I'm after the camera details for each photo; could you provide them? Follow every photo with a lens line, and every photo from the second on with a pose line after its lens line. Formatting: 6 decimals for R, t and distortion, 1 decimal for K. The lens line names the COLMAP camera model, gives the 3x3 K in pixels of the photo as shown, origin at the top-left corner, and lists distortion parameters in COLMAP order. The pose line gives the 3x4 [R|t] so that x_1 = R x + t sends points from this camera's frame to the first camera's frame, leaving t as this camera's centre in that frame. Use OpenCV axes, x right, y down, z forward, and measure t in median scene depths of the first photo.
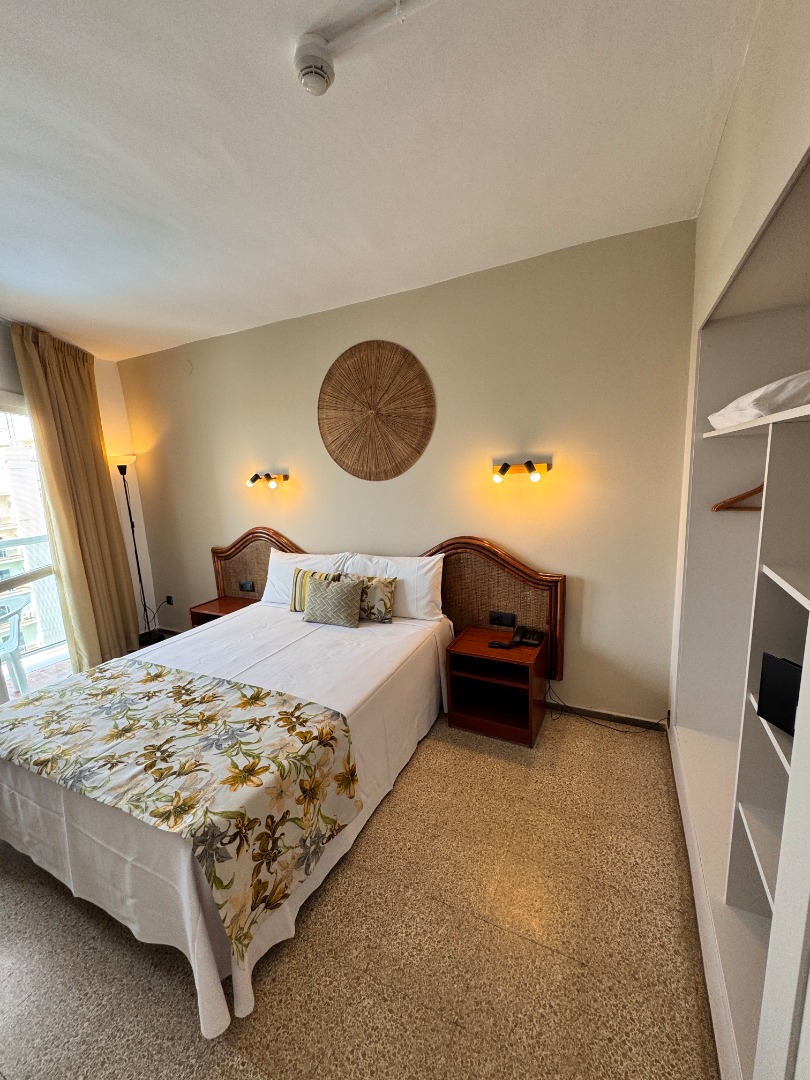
lens RADIAL K [[431.0, 0, 401.8], [0, 431.0, 541.7], [0, 0, 1]] dist [-0.001304, 0.000850]
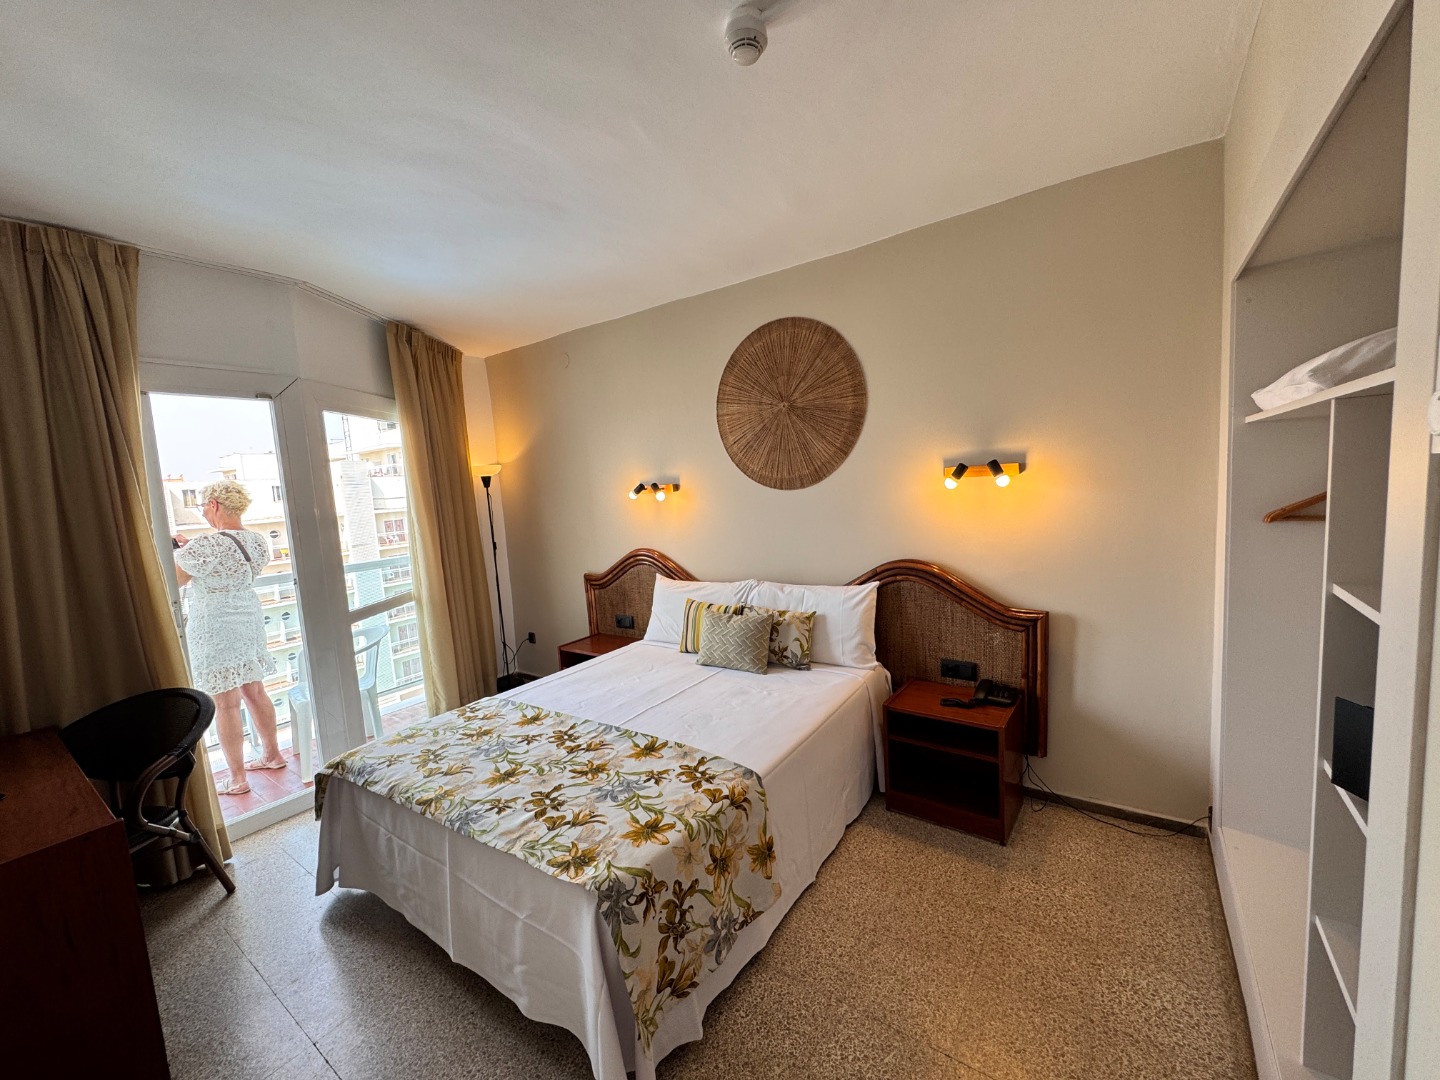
lens RADIAL K [[574.7, 0, 718.2], [0, 574.7, 542.9], [0, 0, 1]] dist [-0.001304, 0.000850]
pose [[0.988376, 0.001938, -0.152014, -0.044512], [-0.010805, 0.998286, -0.057526, 0.031388], [0.151642, 0.058500, 0.986703, -0.098288]]
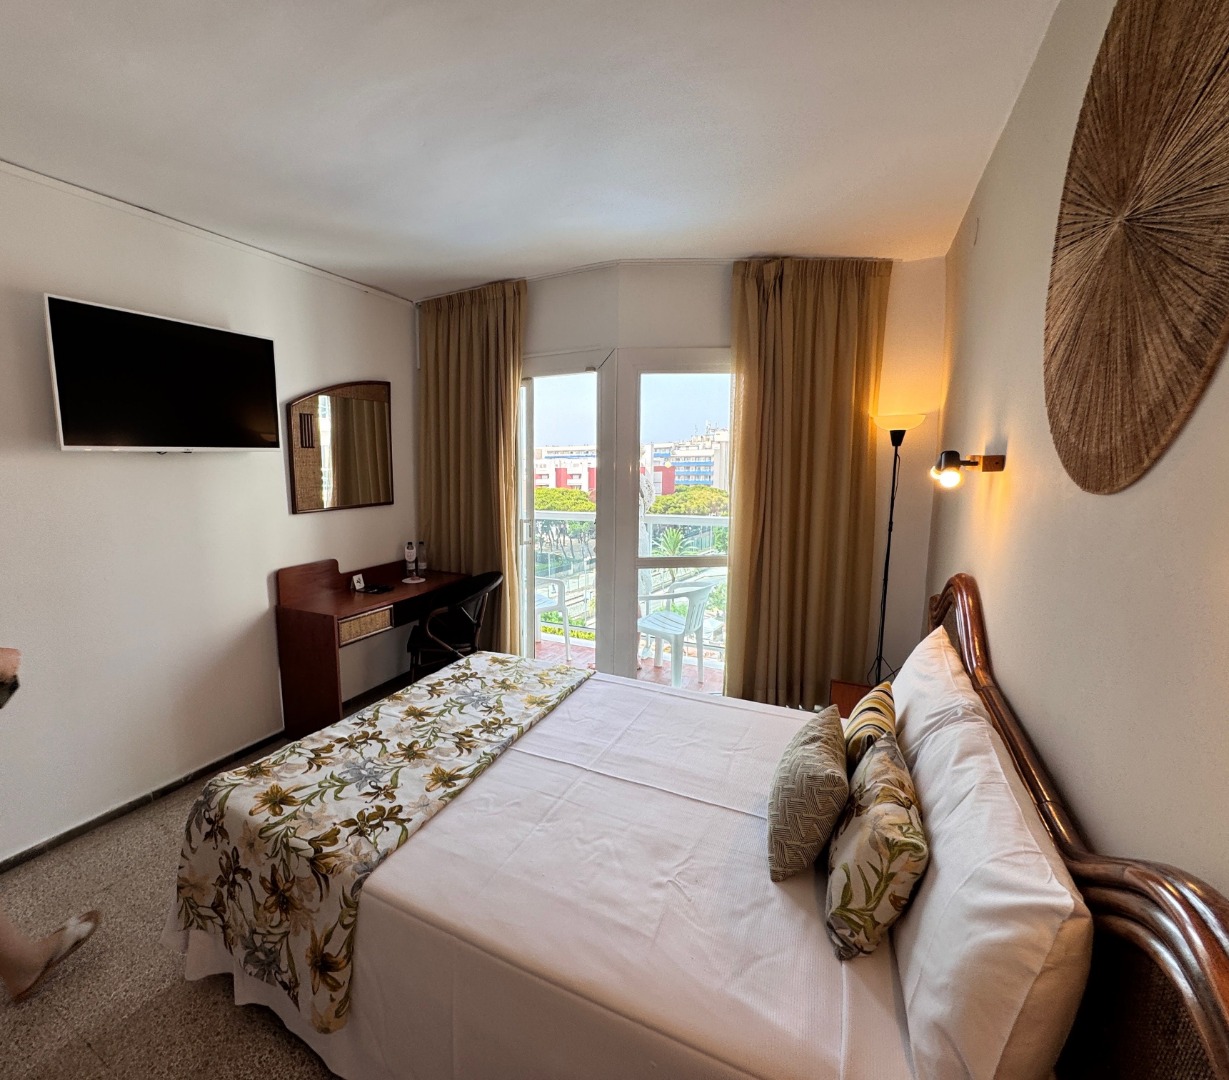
lens RADIAL K [[584.8, 0, 532.2], [0, 584.8, 548.7], [0, 0, 1]] dist [0.001925, -0.000134]
pose [[-0.076946, 0.189159, -0.978927, 0.512251], [-0.157376, 0.967226, 0.199268, -0.205756], [0.984537, 0.169392, -0.044655, 1.151808]]
